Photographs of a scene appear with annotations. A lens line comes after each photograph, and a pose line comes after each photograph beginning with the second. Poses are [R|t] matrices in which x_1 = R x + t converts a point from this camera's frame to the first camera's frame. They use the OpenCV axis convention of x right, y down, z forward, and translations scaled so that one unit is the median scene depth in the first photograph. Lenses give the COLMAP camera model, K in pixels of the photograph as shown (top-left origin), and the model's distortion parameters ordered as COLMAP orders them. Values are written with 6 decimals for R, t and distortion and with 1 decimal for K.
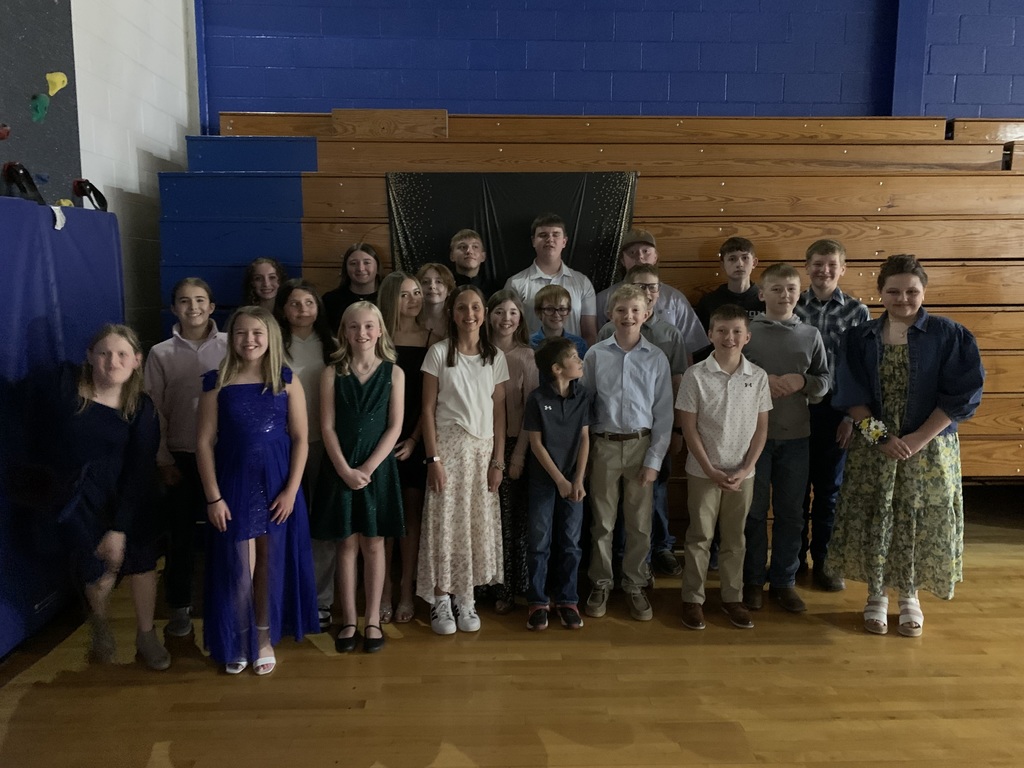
lens RADIAL K [[777.5, 0, 511.3], [0, 777.5, 385.1], [0, 0, 1]] dist [0.010866, -0.002725]
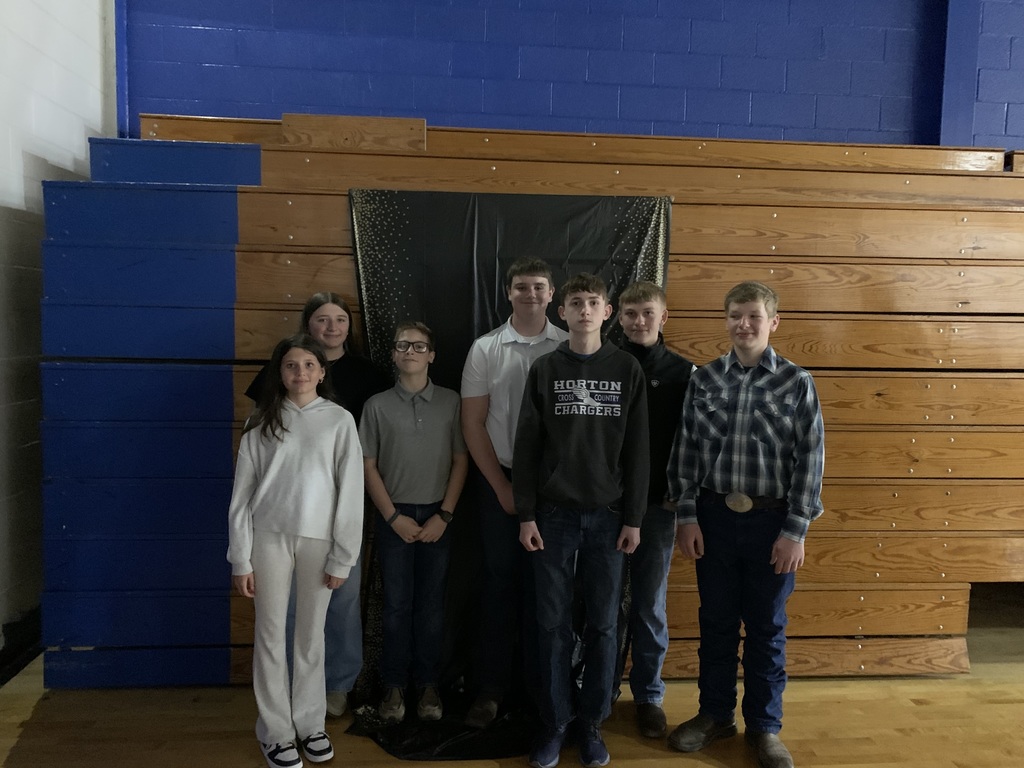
lens RADIAL K [[777.5, 0, 512.8], [0, 777.5, 381.7], [0, 0, 1]] dist [0.010866, -0.002725]
pose [[0.998263, 0.013245, 0.057414, -0.036276], [-0.010233, 0.998571, -0.052457, -0.039171], [-0.058027, 0.051778, 0.996971, 0.206011]]
